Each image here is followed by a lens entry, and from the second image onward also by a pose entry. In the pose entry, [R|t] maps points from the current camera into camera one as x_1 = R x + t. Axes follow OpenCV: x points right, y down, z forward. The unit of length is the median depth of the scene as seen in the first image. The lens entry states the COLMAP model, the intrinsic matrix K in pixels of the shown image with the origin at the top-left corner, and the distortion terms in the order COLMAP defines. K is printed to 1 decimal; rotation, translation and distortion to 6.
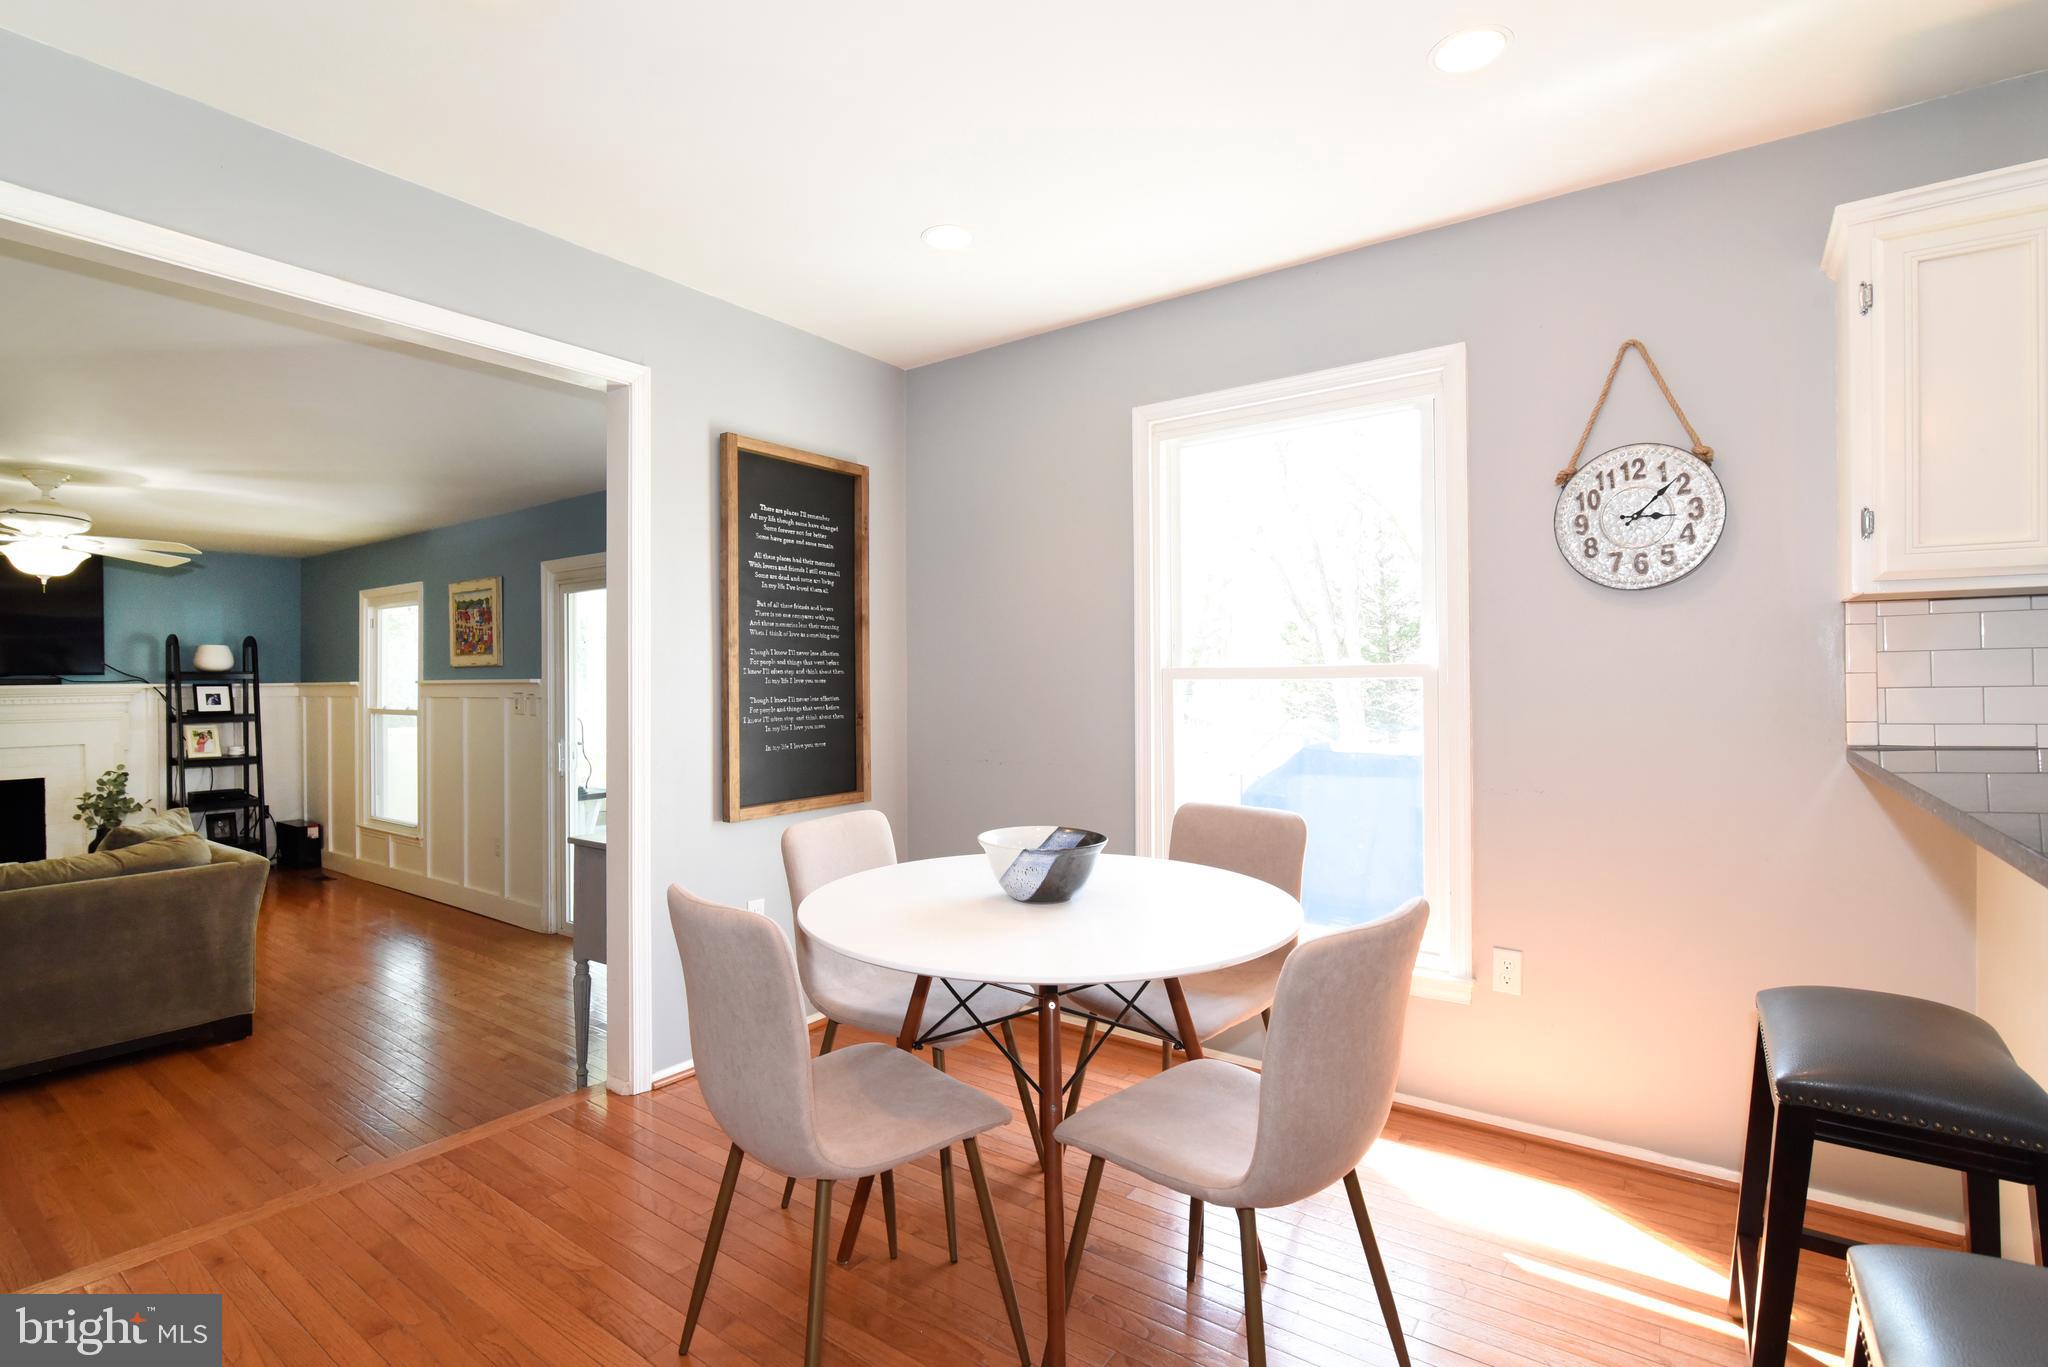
lens RADIAL K [[945.1, 0, 1017.8], [0, 945.1, 685.5], [0, 0, 1]] dist [-0.017758, 0.000561]
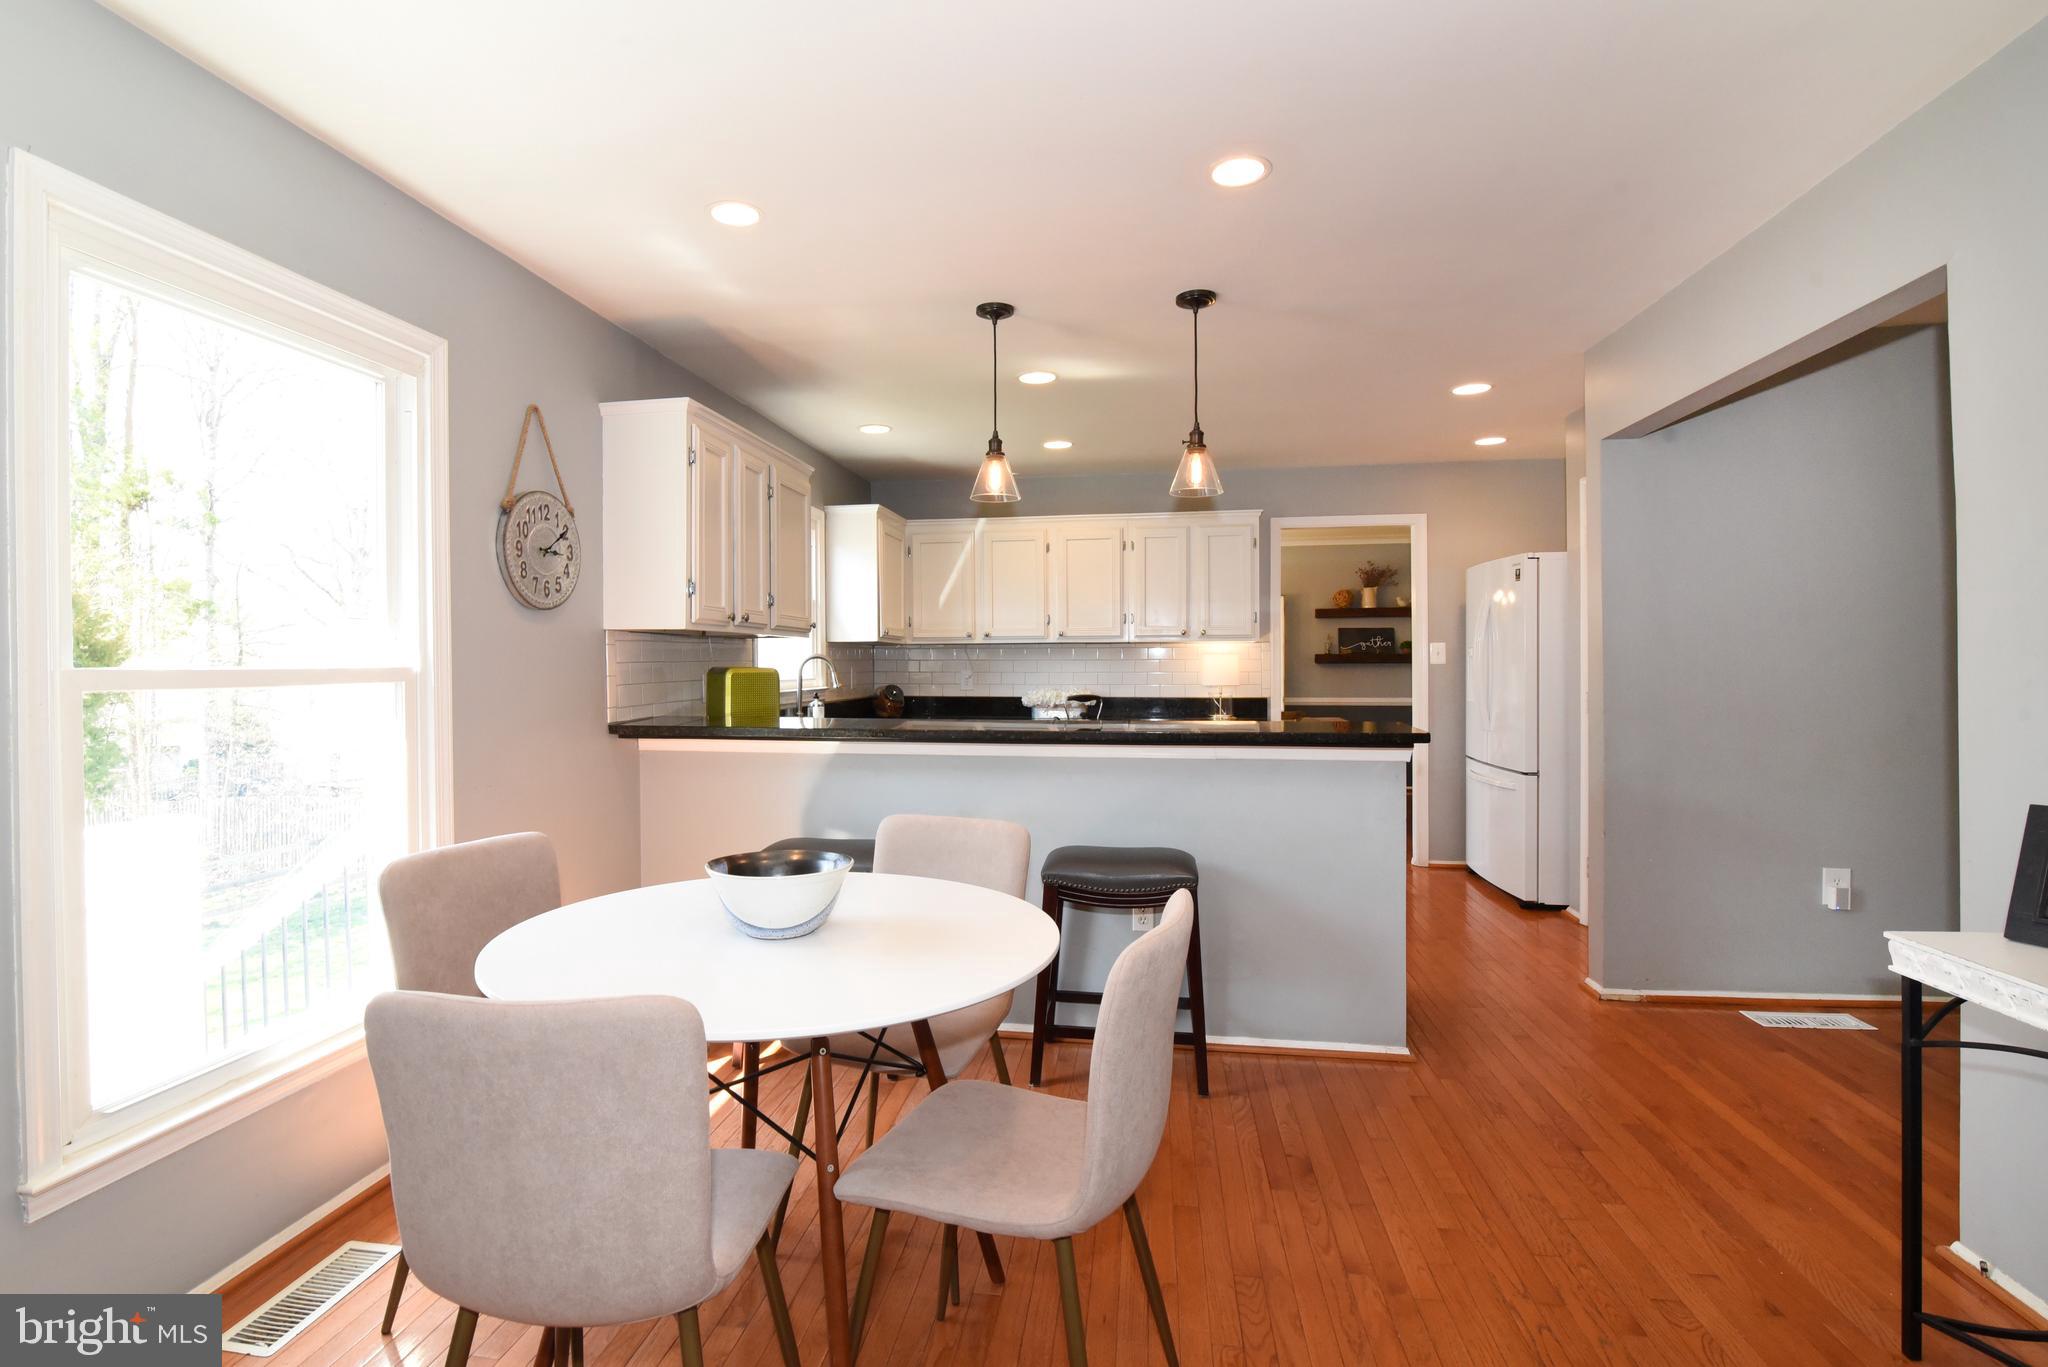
lens RADIAL K [[979.7, 0, 993.1], [0, 979.7, 658.4], [0, 0, 1]] dist [-0.001093, 0.000125]
pose [[-0.447539, 0.014905, 0.894140, -0.785244], [0.015754, 0.999837, -0.008782, -0.017833], [-0.894126, 0.010156, -0.447701, 1.085127]]
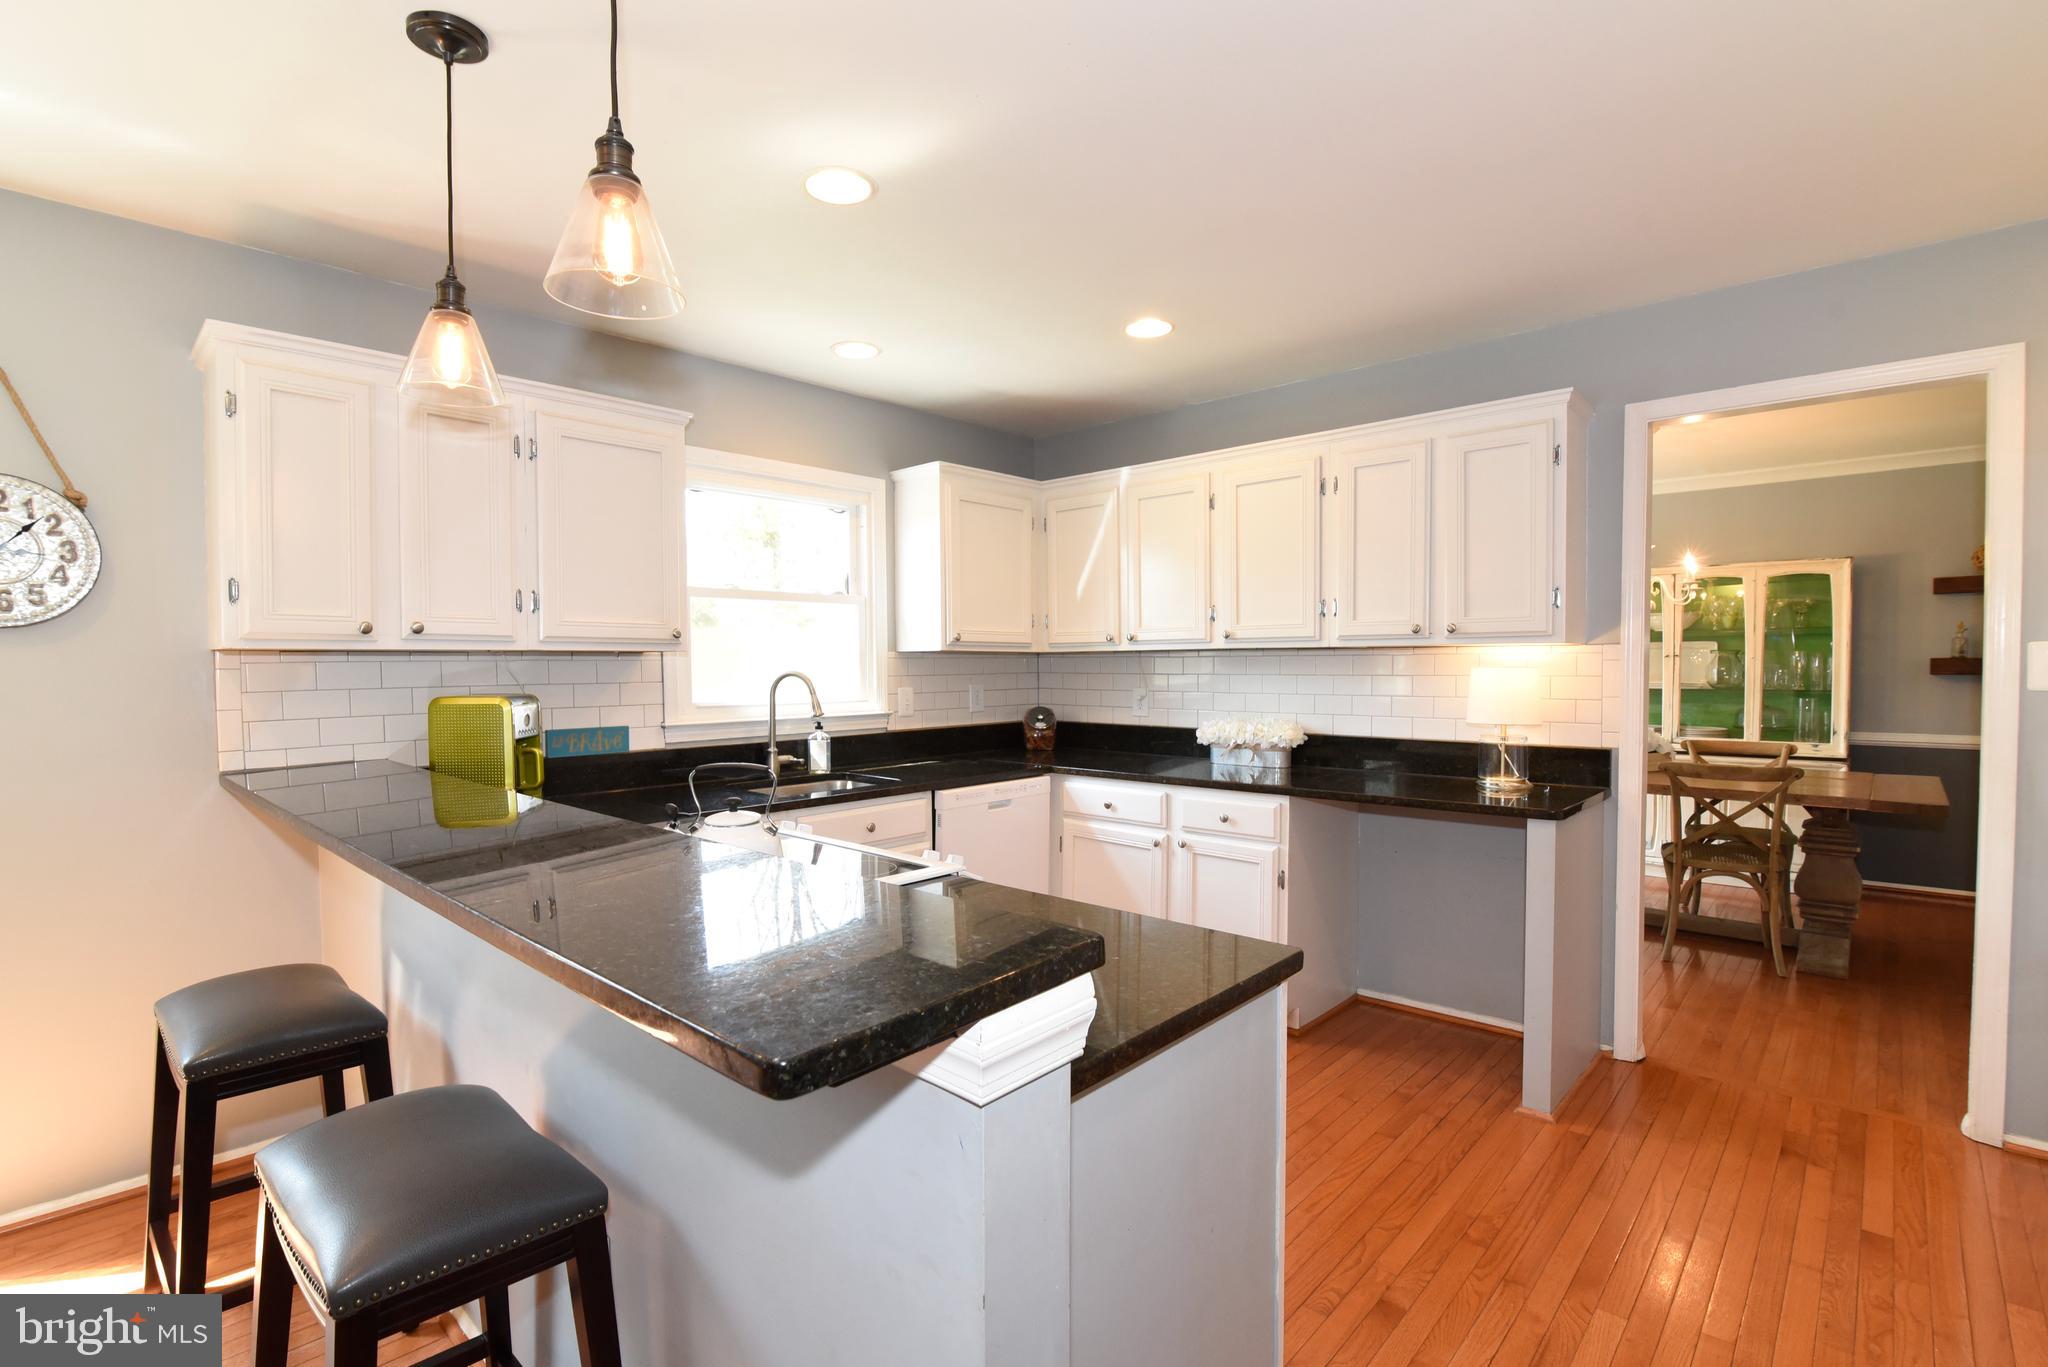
lens RADIAL K [[945.1, 0, 1017.8], [0, 945.1, 685.5], [0, 0, 1]] dist [-0.017758, 0.000561]
pose [[0.119159, -0.013648, 0.992781, -0.150187], [0.013700, 0.999833, 0.012101, -0.042391], [-0.992781, 0.012159, 0.119326, -0.136181]]
